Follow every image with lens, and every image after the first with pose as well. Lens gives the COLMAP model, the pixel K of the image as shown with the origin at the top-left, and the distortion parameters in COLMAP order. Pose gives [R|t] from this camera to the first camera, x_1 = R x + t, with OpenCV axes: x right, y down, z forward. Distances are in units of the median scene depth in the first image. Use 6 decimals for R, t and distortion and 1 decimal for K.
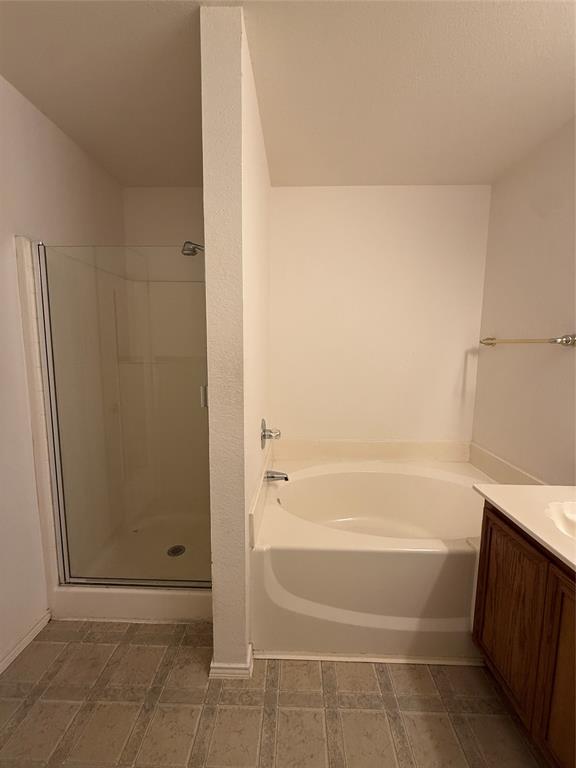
lens RADIAL K [[306.2, 0, 293.1], [0, 306.2, 383.1], [0, 0, 1]] dist [-0.002850, 0.000787]
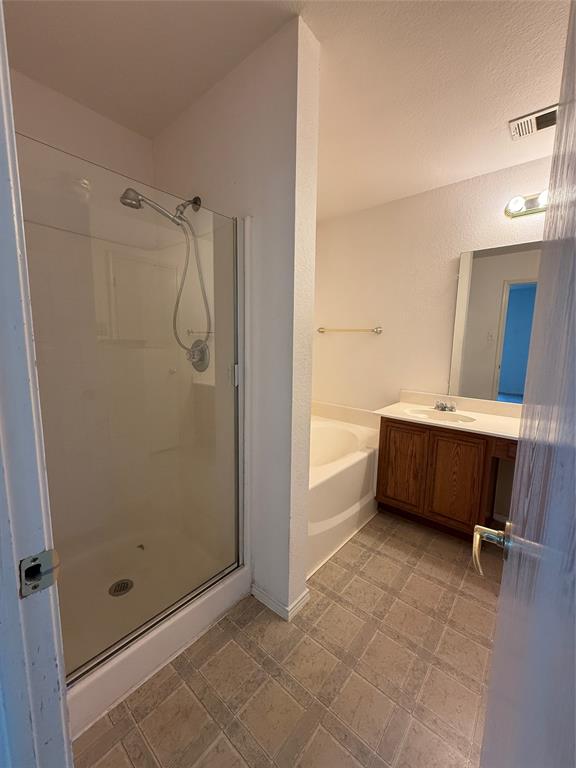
lens RADIAL K [[306.2, 0, 287.6], [0, 306.2, 383.9], [0, 0, 1]] dist [-0.002850, 0.000787]
pose [[0.630105, -0.101146, 0.769895, -1.059924], [0.072783, 0.994808, 0.071126, 0.014559], [-0.773092, 0.011219, 0.634195, 0.279914]]
